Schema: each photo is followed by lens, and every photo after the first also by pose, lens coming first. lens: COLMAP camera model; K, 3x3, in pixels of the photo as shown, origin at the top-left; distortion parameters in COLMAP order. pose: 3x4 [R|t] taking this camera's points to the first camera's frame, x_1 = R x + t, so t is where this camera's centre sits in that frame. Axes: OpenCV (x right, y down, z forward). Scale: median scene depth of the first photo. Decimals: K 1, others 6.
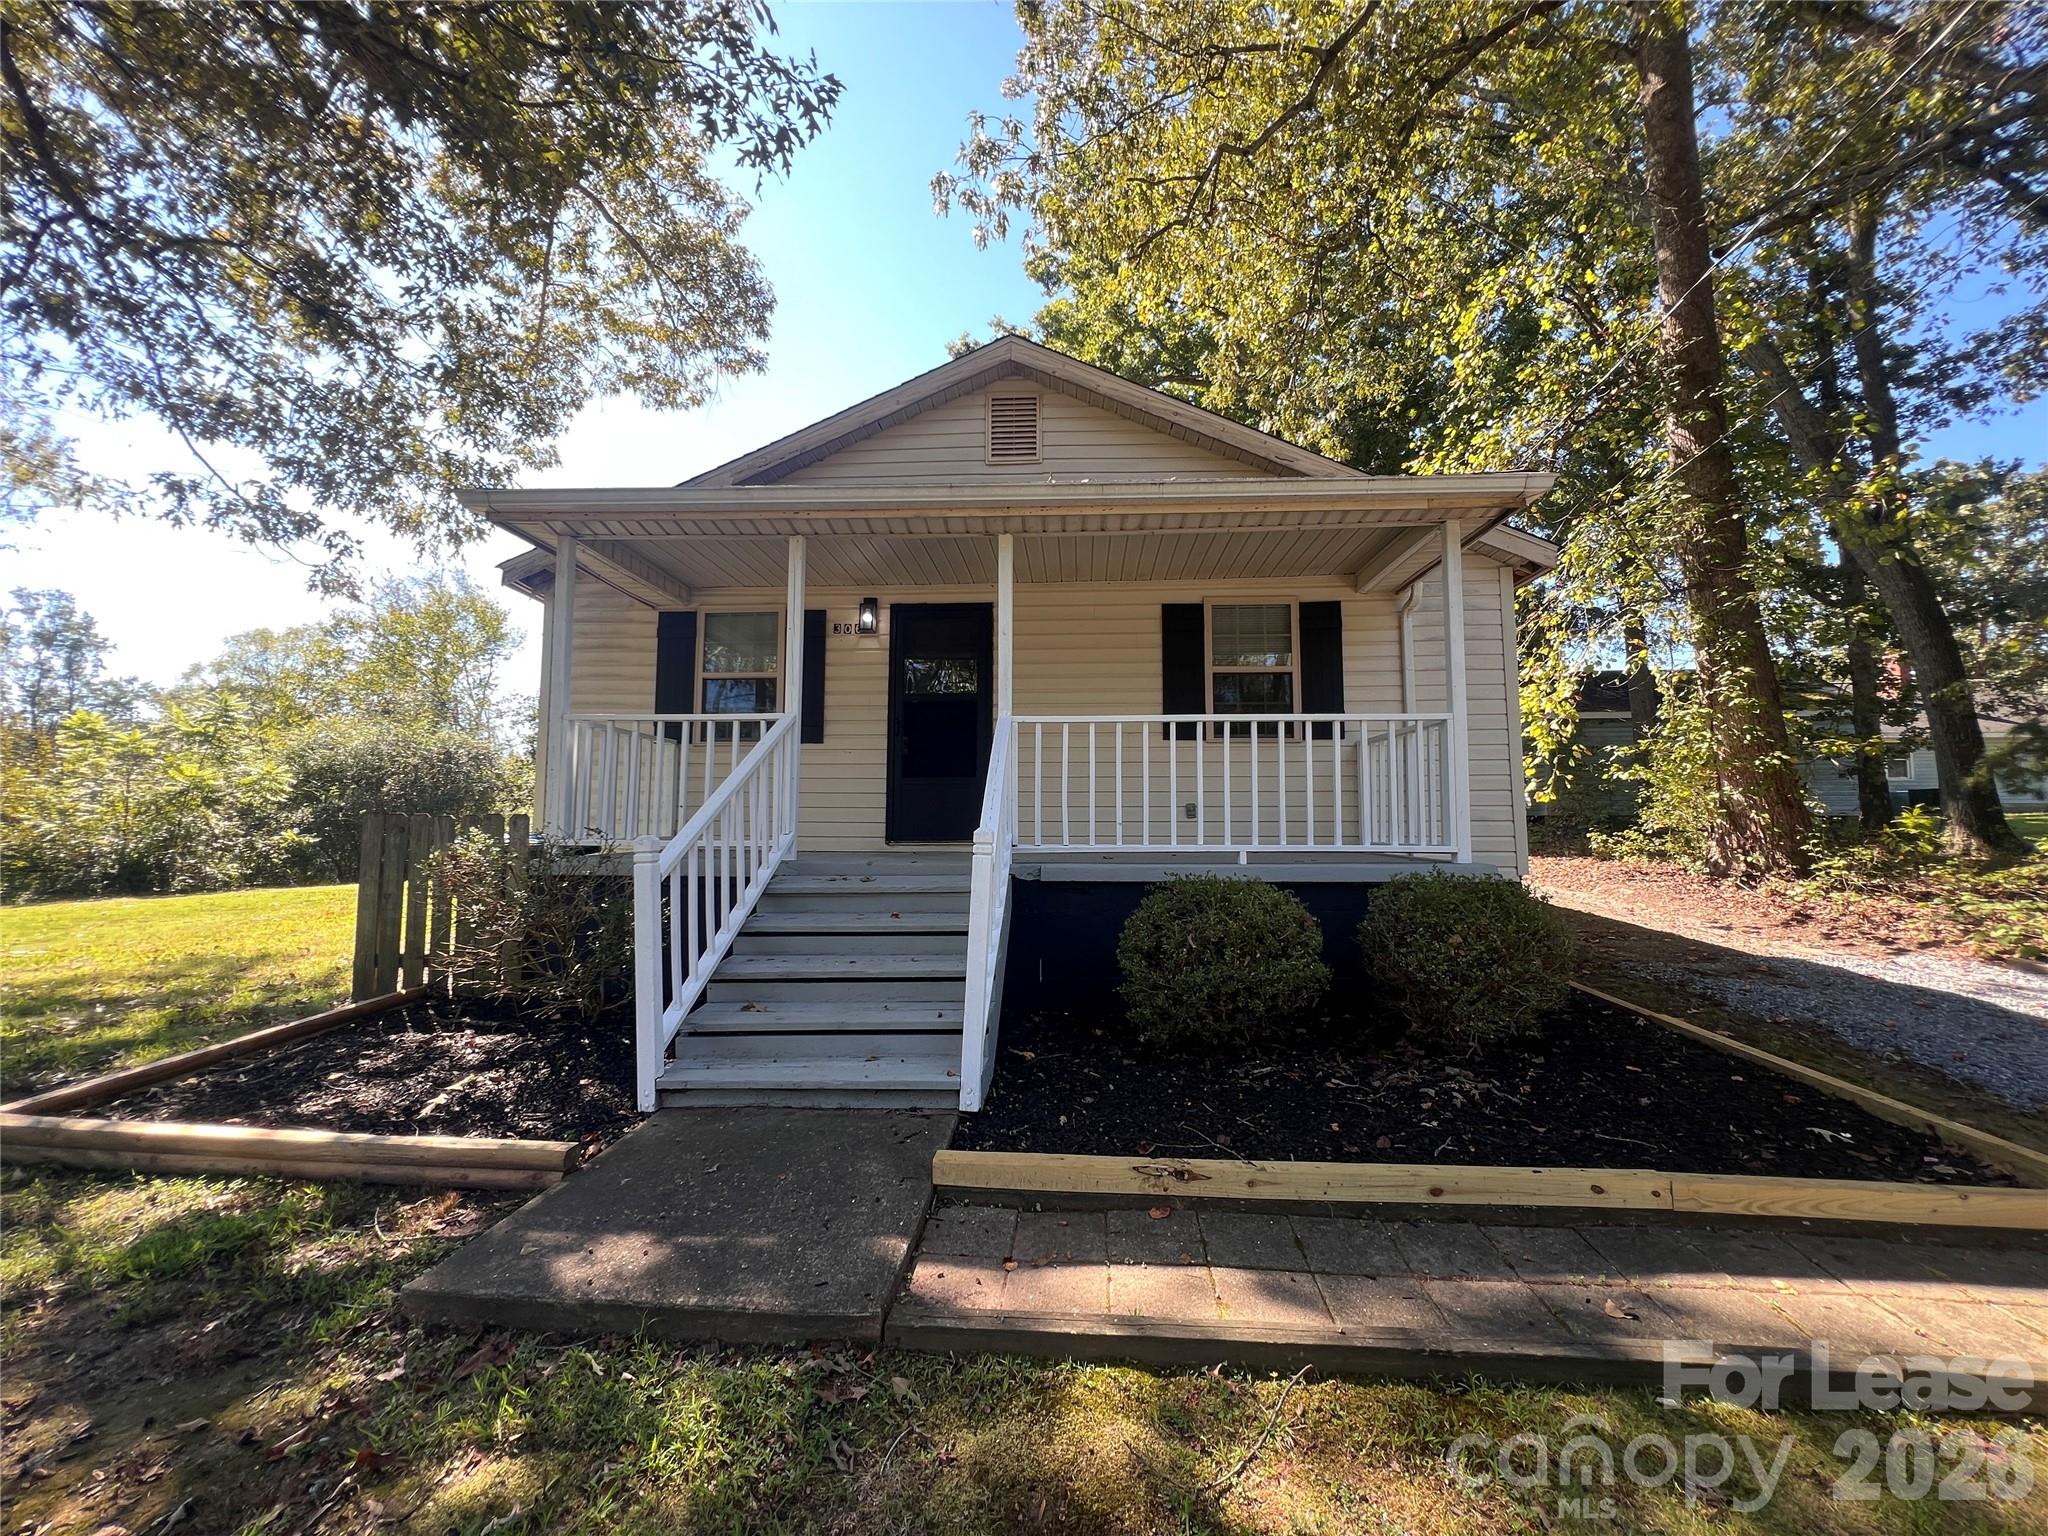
lens RADIAL K [[822.5, 0, 1024.0], [0, 822.5, 768.0], [0, 0, 1]] dist [-0.000313, 0.000396]
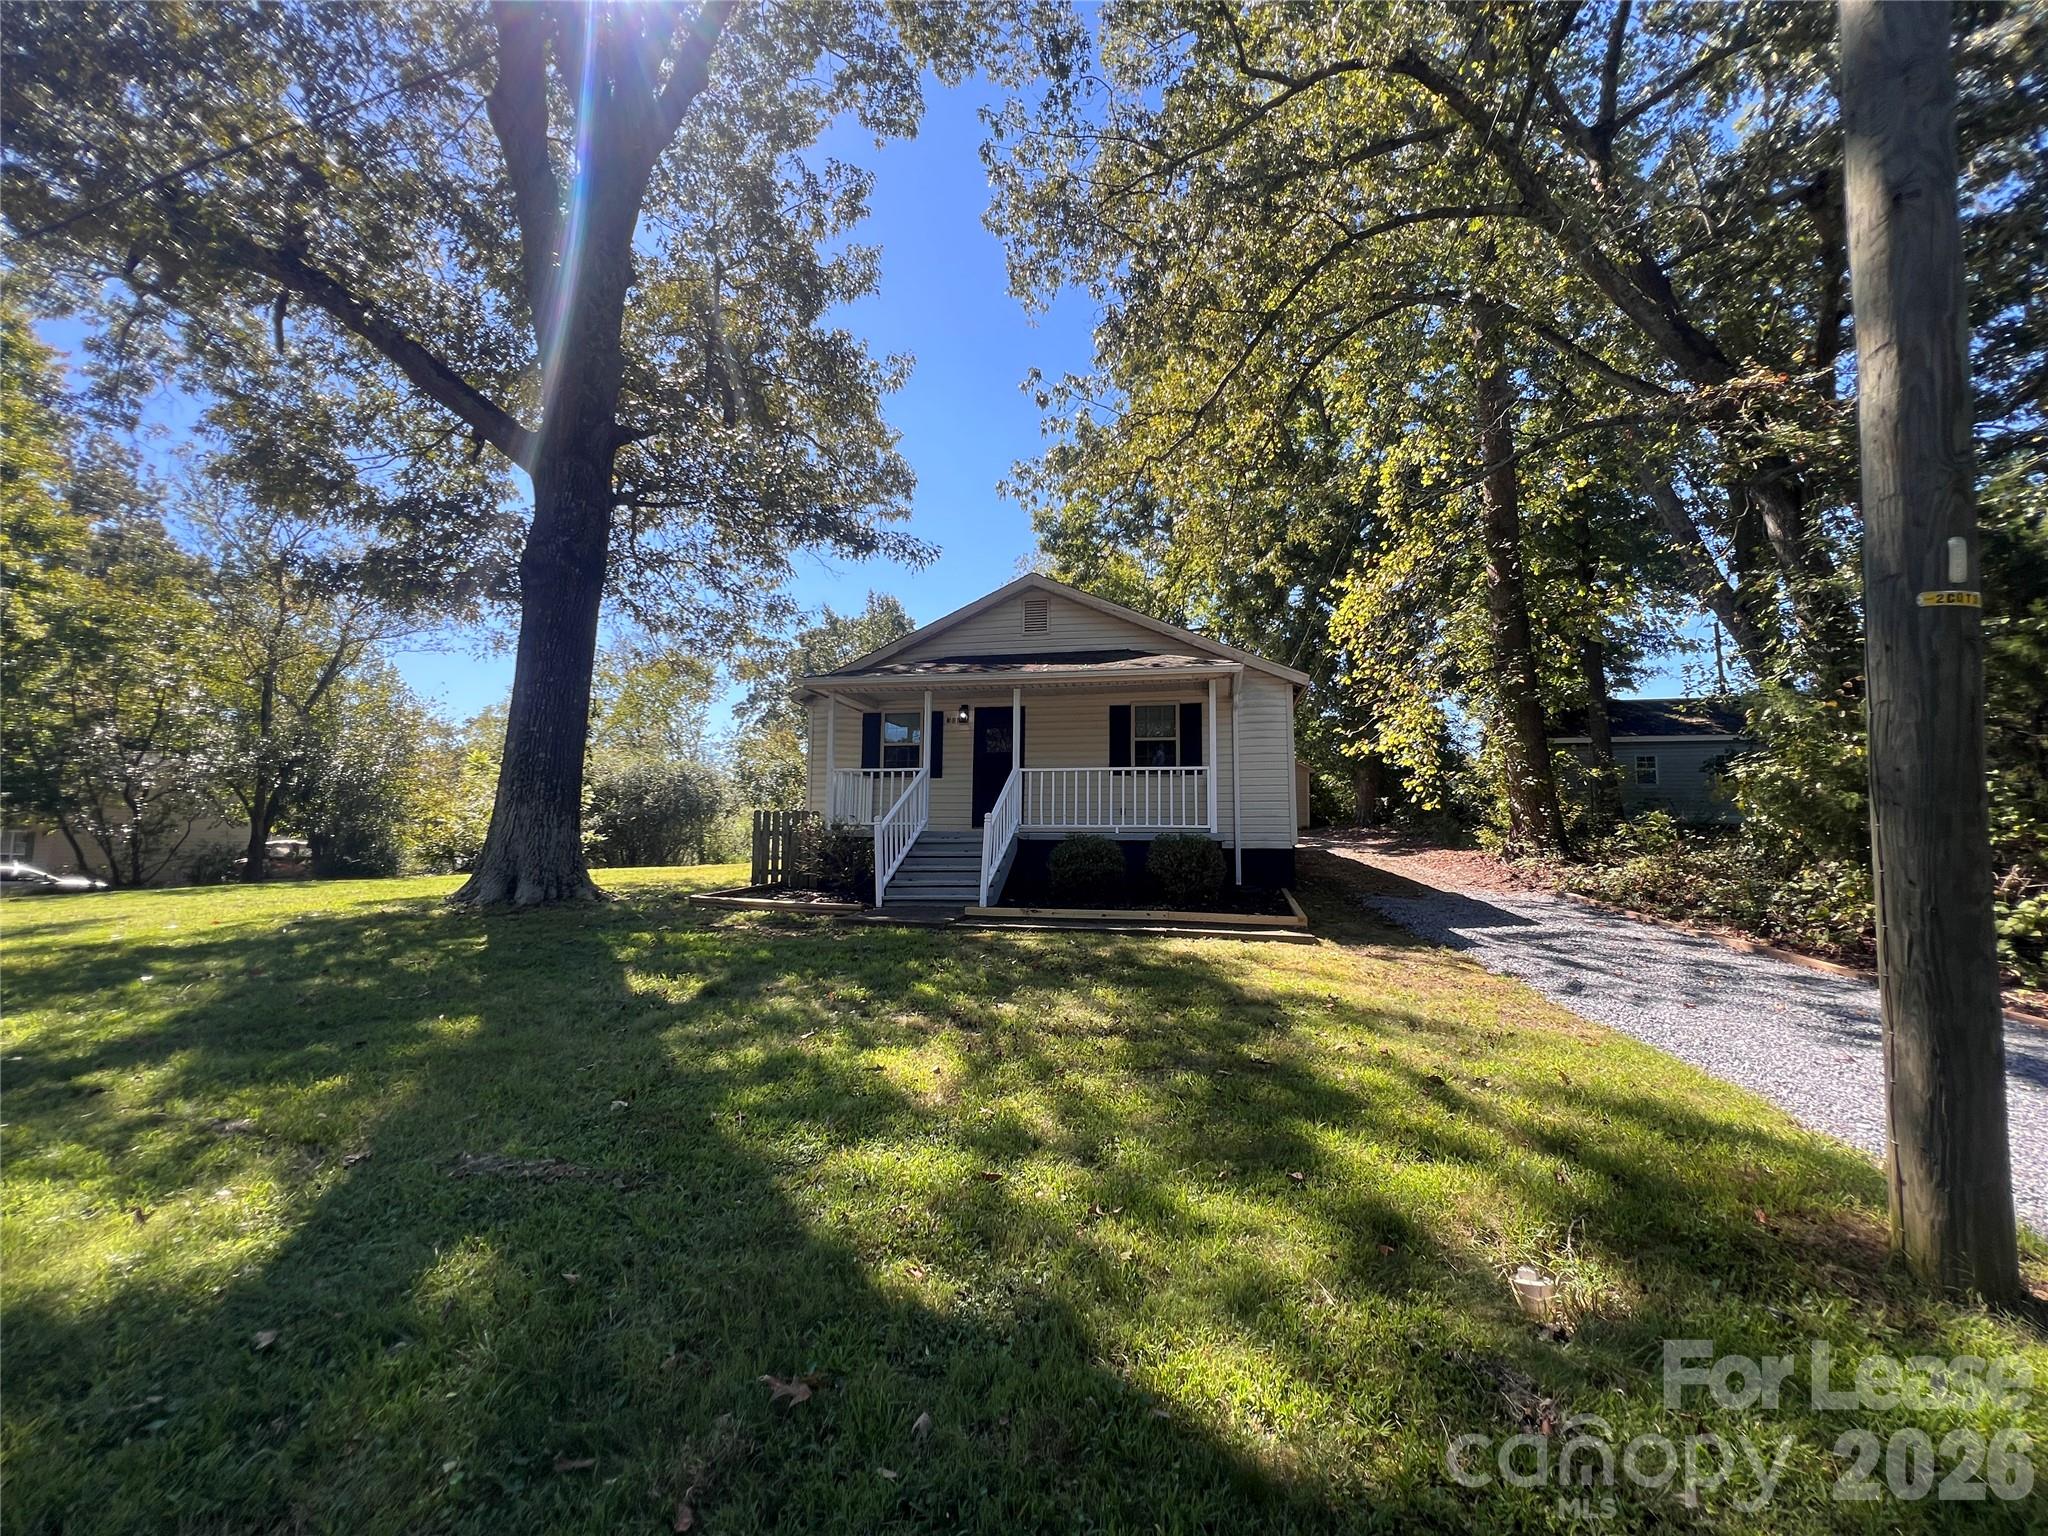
lens RADIAL K [[822.5, 0, 1024.0], [0, 822.5, 768.0], [0, 0, 1]] dist [-0.000313, 0.000396]
pose [[0.986847, -0.007812, -0.161465, 0.280573], [0.005092, 0.999838, -0.017257, -0.019041], [0.161574, 0.016208, 0.986727, -0.956496]]
